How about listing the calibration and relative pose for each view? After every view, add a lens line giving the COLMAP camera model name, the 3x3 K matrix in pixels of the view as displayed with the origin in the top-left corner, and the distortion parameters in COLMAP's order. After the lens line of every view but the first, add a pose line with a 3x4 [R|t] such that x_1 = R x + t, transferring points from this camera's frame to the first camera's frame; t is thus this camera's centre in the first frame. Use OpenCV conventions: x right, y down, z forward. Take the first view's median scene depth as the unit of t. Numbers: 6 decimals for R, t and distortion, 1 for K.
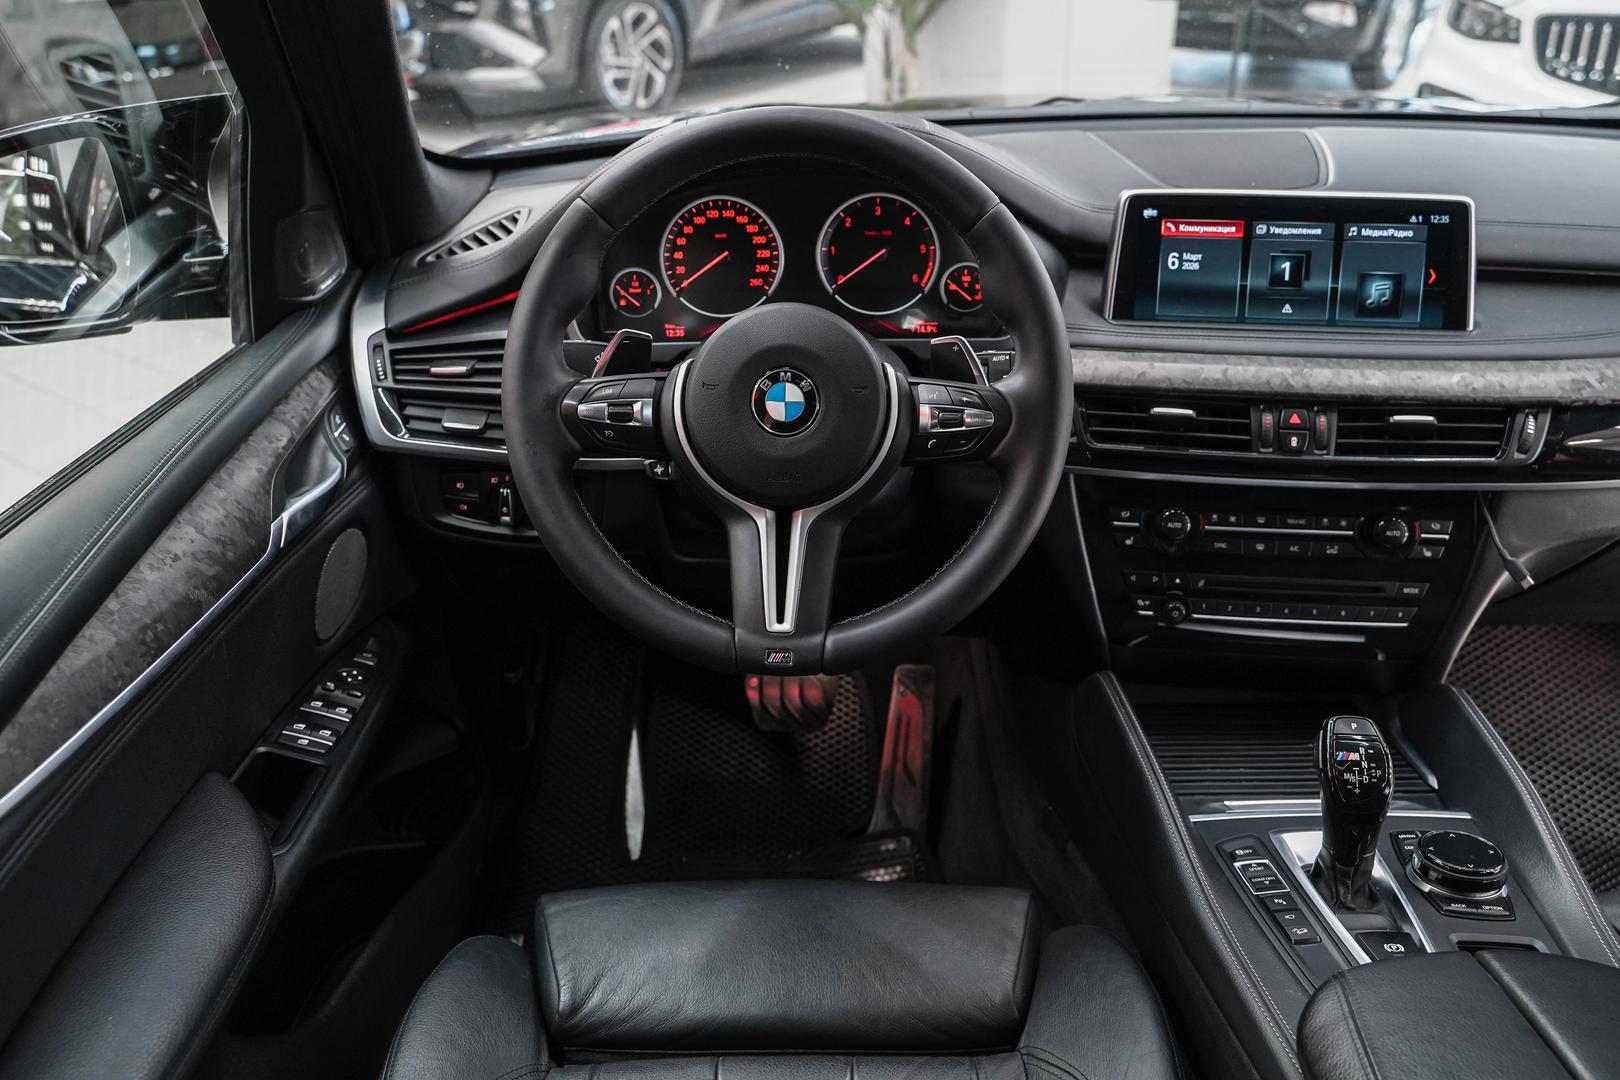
lens RADIAL K [[1402.6, 0, 822.5], [0, 1402.6, 522.0], [0, 0, 1]] dist [-0.005437, 0.005127]
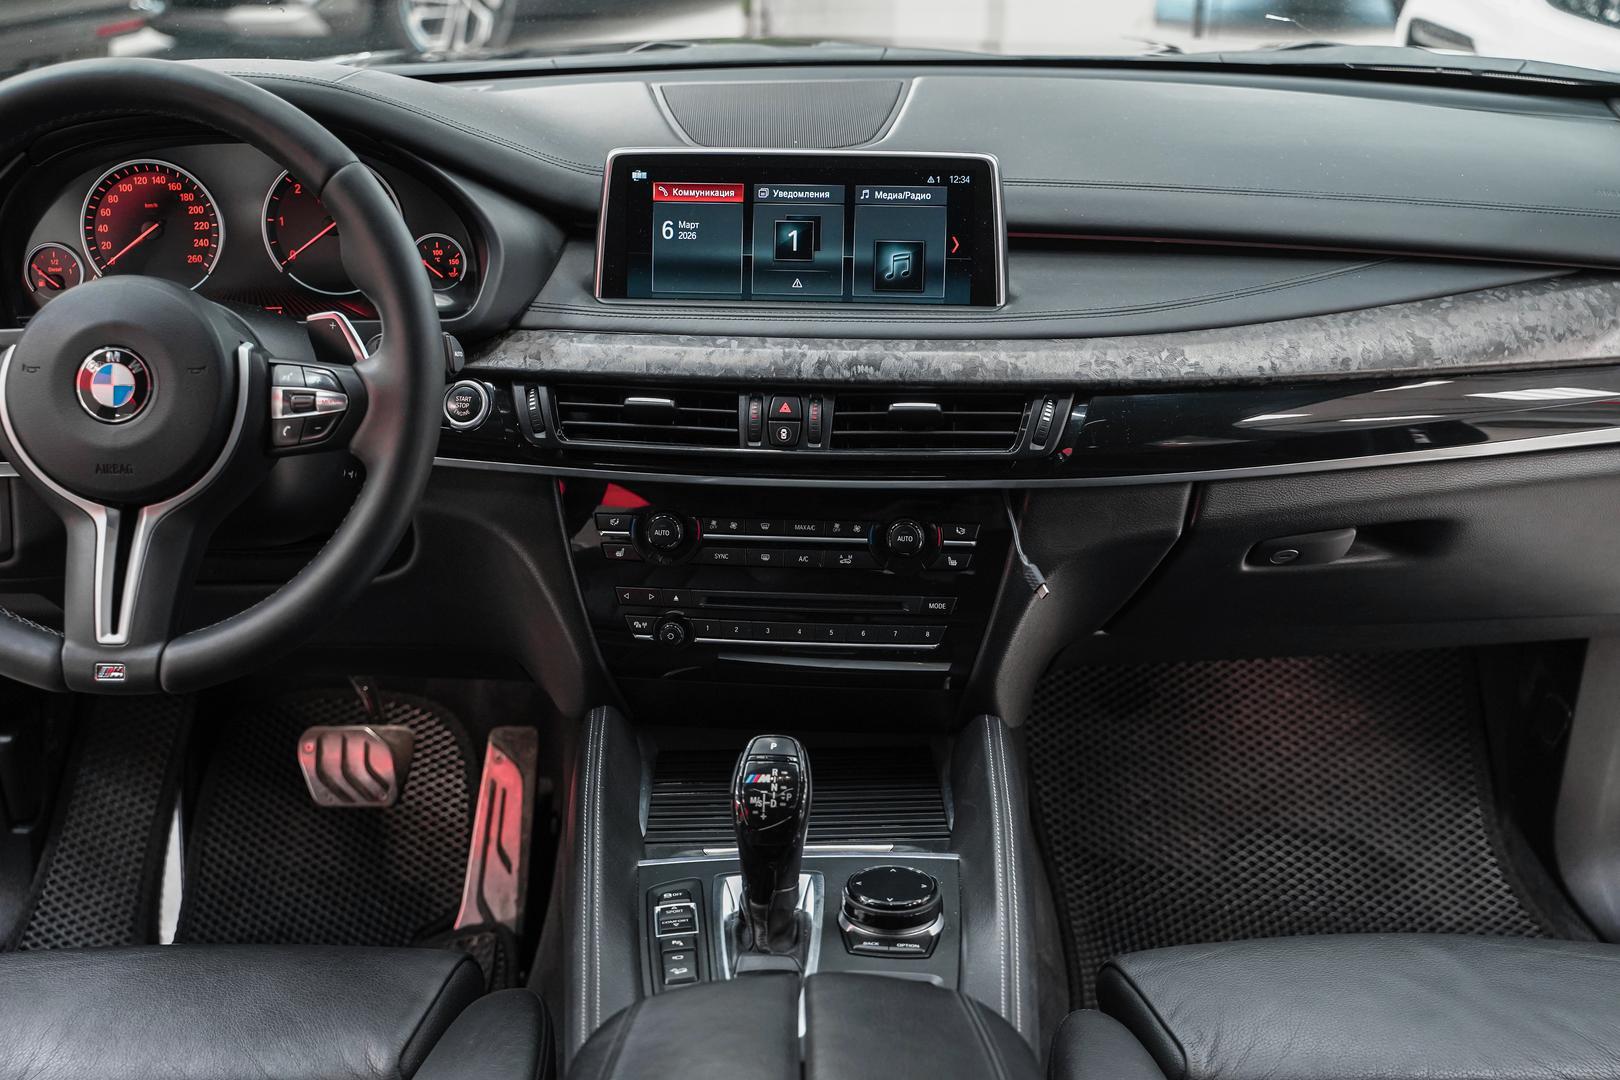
lens RADIAL K [[1891.1, 0, 809.6], [0, 1891.1, 542.6], [0, 0, 1]] dist [0.005211, 0.000000]
pose [[0.999903, -0.009424, 0.010226, 0.324137], [0.009774, 0.999349, -0.034727, 0.048808], [-0.009892, 0.034824, 0.999345, -0.165262]]
